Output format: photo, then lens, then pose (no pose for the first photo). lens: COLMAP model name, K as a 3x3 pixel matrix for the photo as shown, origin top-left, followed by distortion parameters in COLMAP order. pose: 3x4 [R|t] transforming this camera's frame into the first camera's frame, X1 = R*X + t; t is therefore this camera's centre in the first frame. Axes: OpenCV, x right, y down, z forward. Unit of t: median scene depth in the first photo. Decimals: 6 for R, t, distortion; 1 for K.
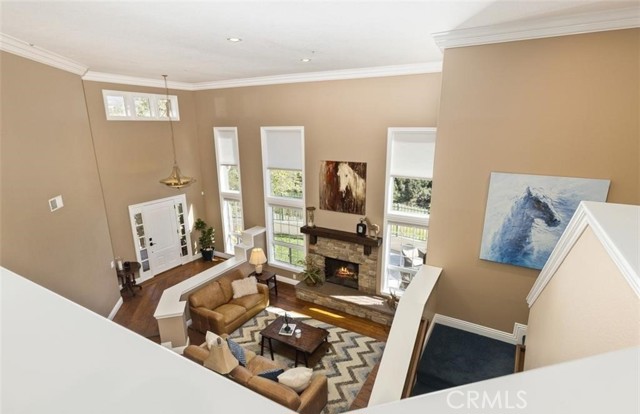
lens RADIAL K [[344.8, 0, 322.2], [0, 344.8, 209.4], [0, 0, 1]] dist [0.001070, -0.001518]
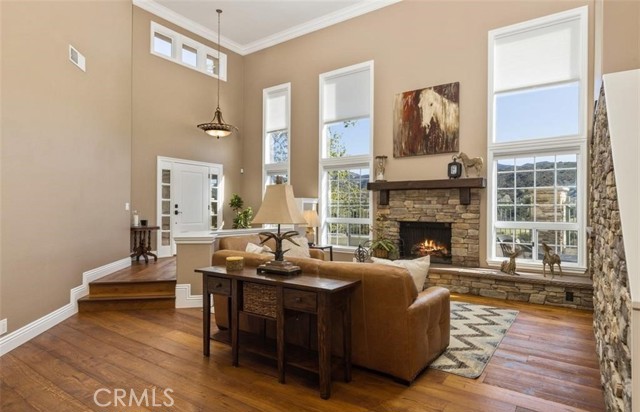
lens RADIAL K [[372.2, 0, 316.4], [0, 372.2, 204.0], [0, 0, 1]] dist [-0.010669, -0.000486]
pose [[0.994352, 0.014216, -0.105174, -0.090657], [-0.042287, 0.961996, -0.269769, 0.335522], [0.097342, 0.272693, 0.957164, 0.223224]]
